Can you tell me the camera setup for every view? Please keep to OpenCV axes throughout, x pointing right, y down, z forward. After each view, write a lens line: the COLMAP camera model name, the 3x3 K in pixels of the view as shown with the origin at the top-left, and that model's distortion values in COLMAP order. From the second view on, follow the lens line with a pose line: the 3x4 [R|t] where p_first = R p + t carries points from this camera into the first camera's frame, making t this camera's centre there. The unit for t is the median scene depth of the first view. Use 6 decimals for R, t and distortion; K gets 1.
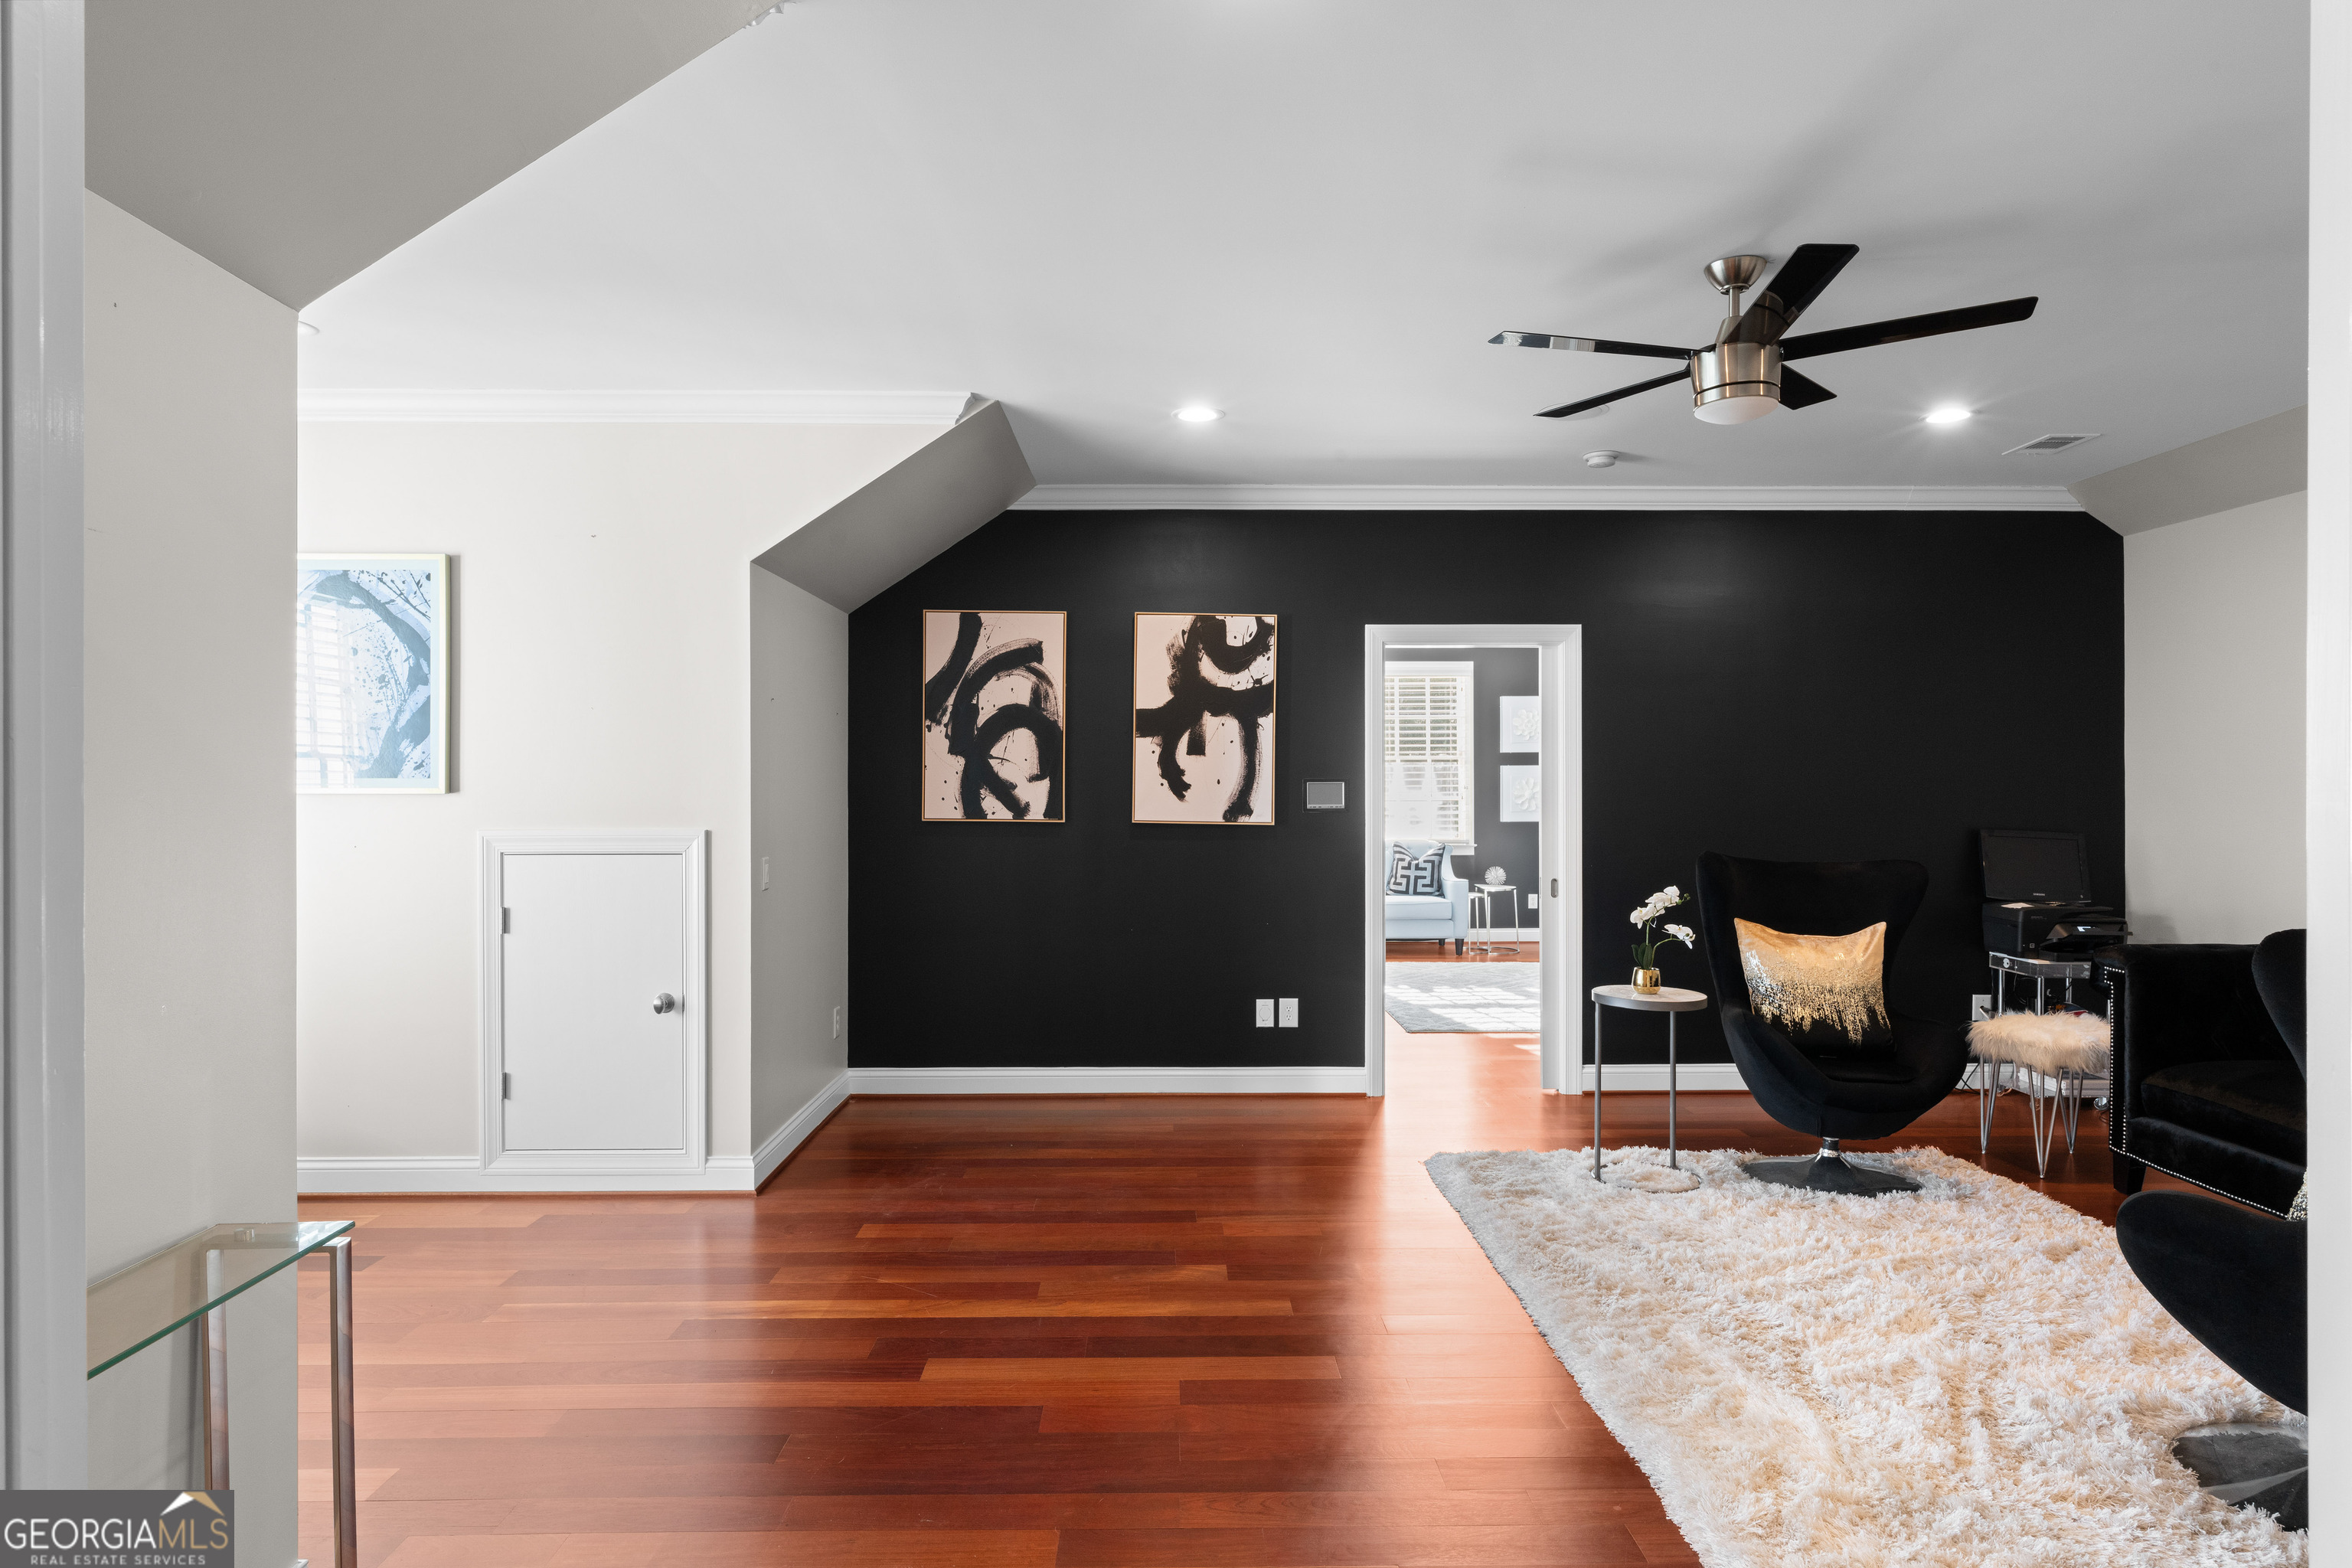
lens RADIAL K [[1363.6, 0, 1179.2], [0, 1363.6, 794.8], [0, 0, 1]] dist [-0.000310, 0.000564]
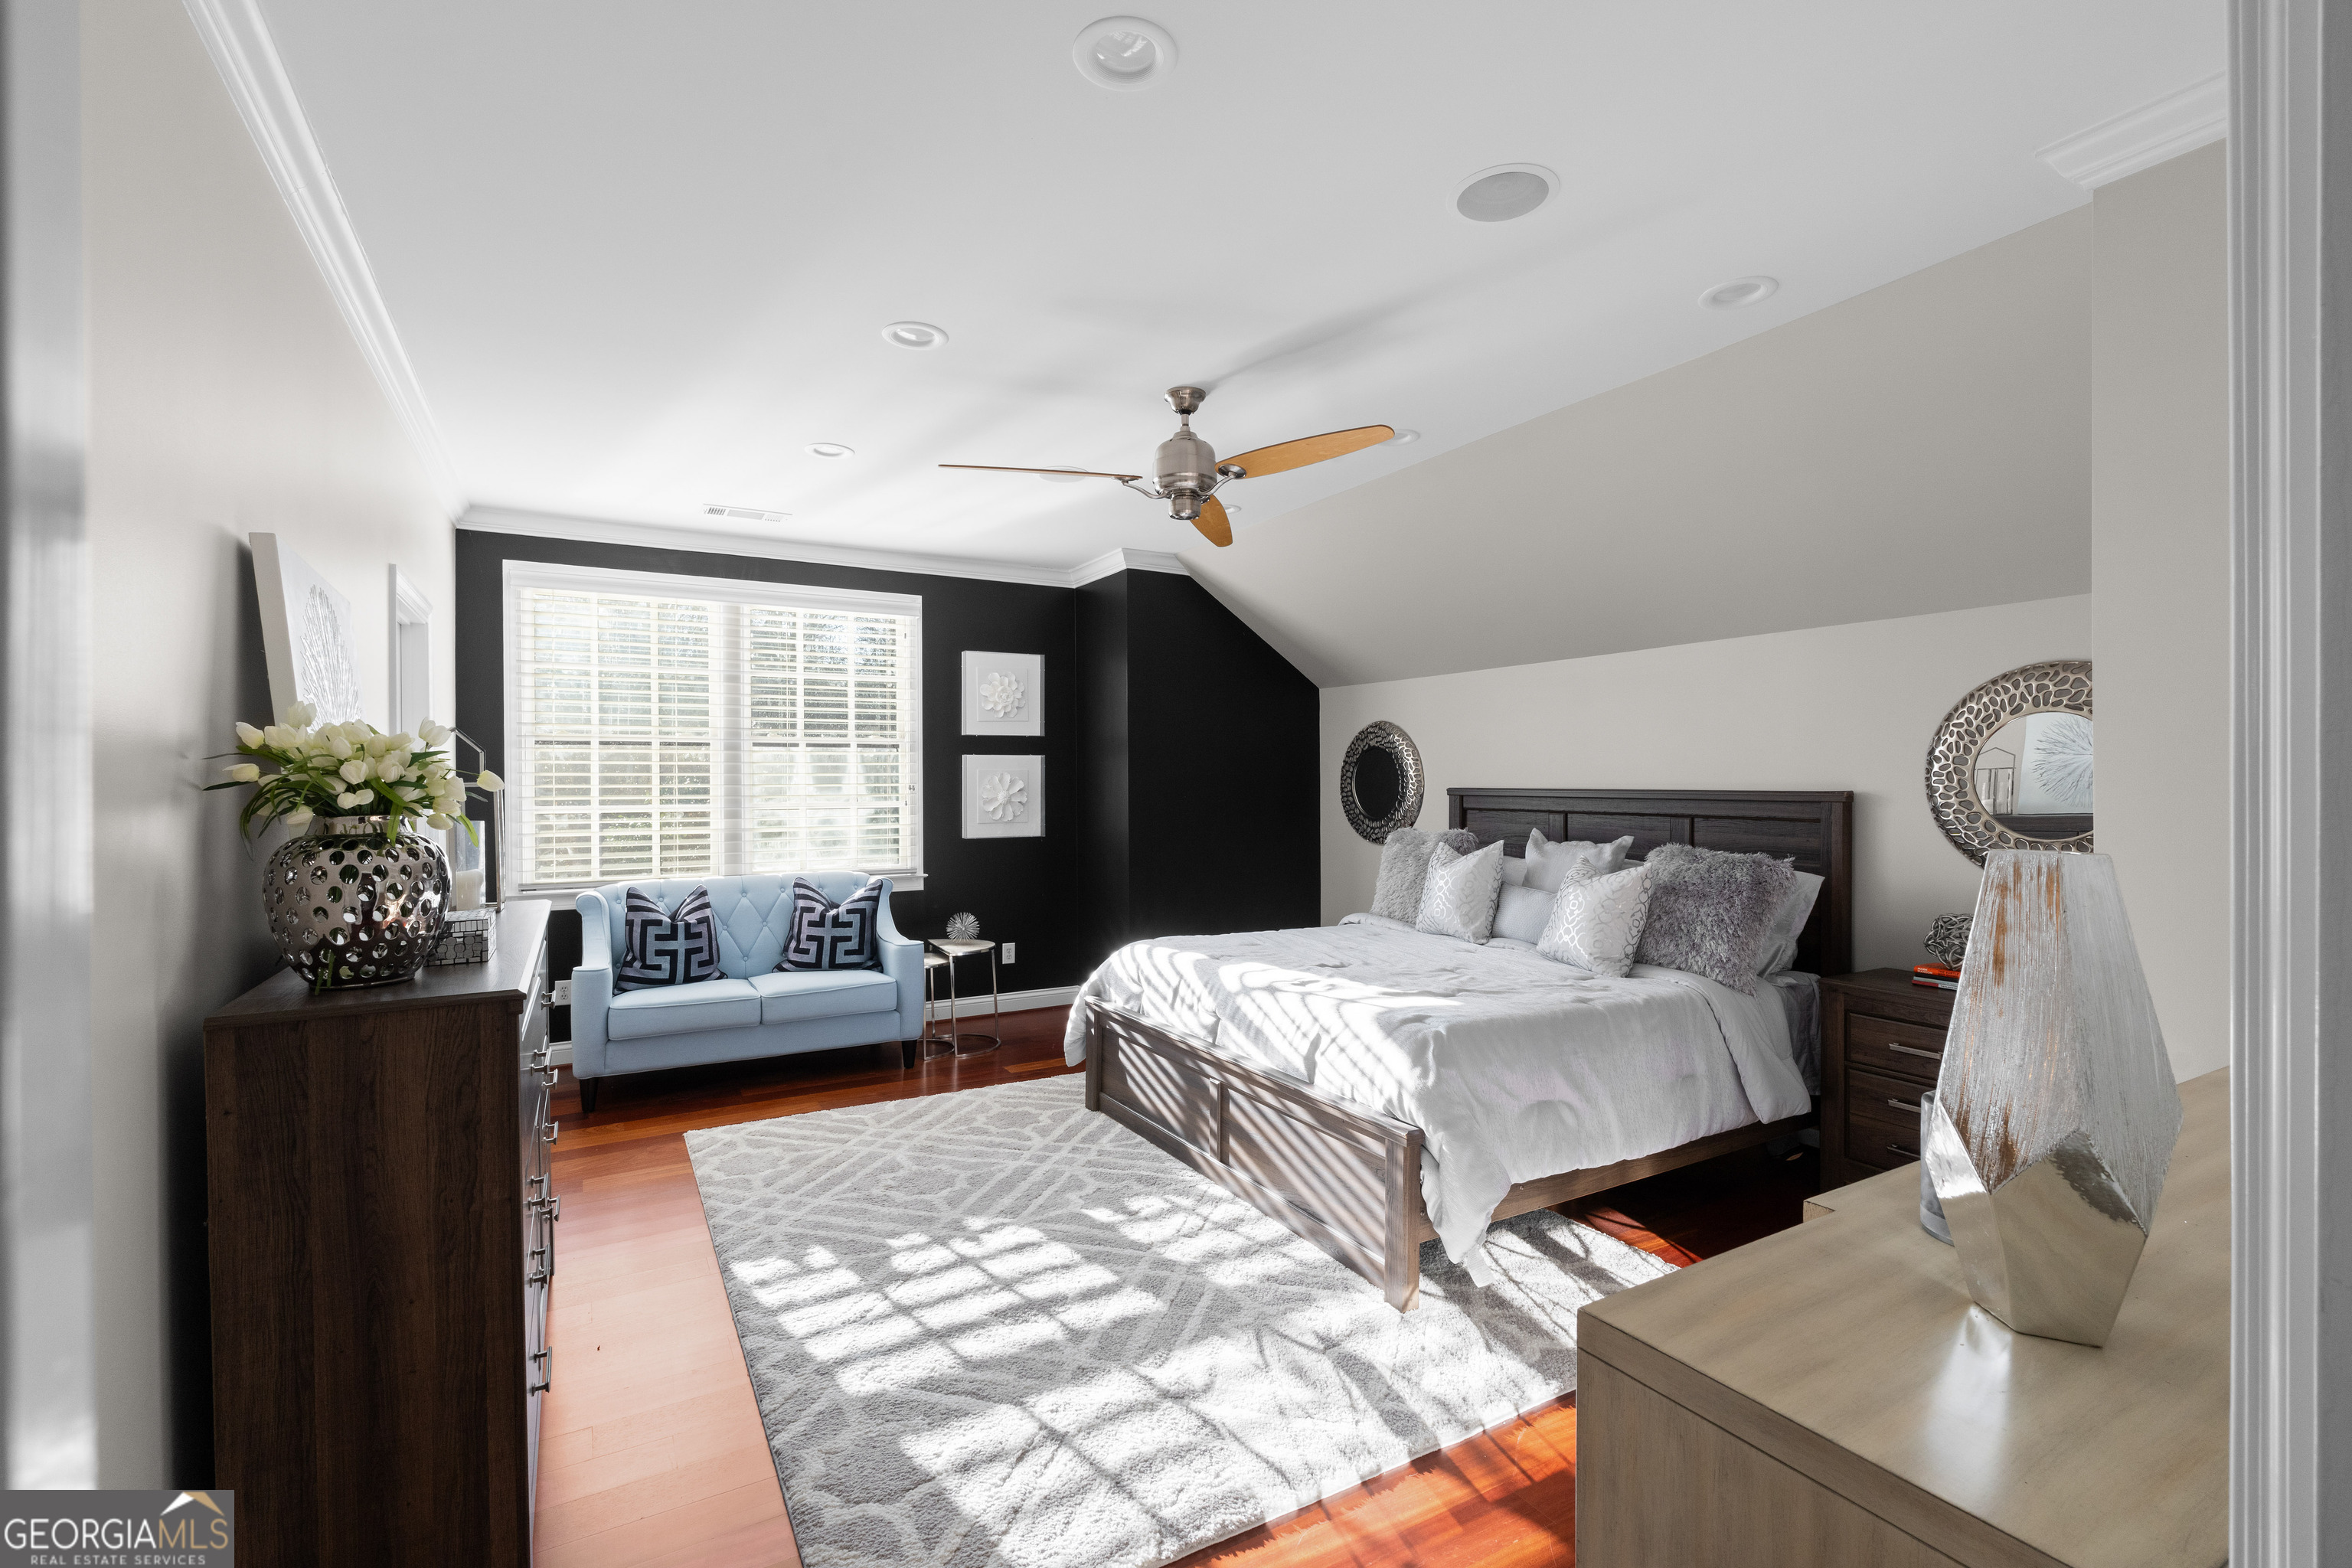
lens RADIAL K [[1097.0, 0, 1176.0], [0, 1097.0, 784.0], [0, 0, 1]] dist [0.000235, -0.000013]
pose [[0.887680, -0.004419, 0.460439, 0.162722], [0.007989, 0.999951, -0.005806, -0.006015], [-0.460391, 0.008832, 0.887672, 0.955778]]
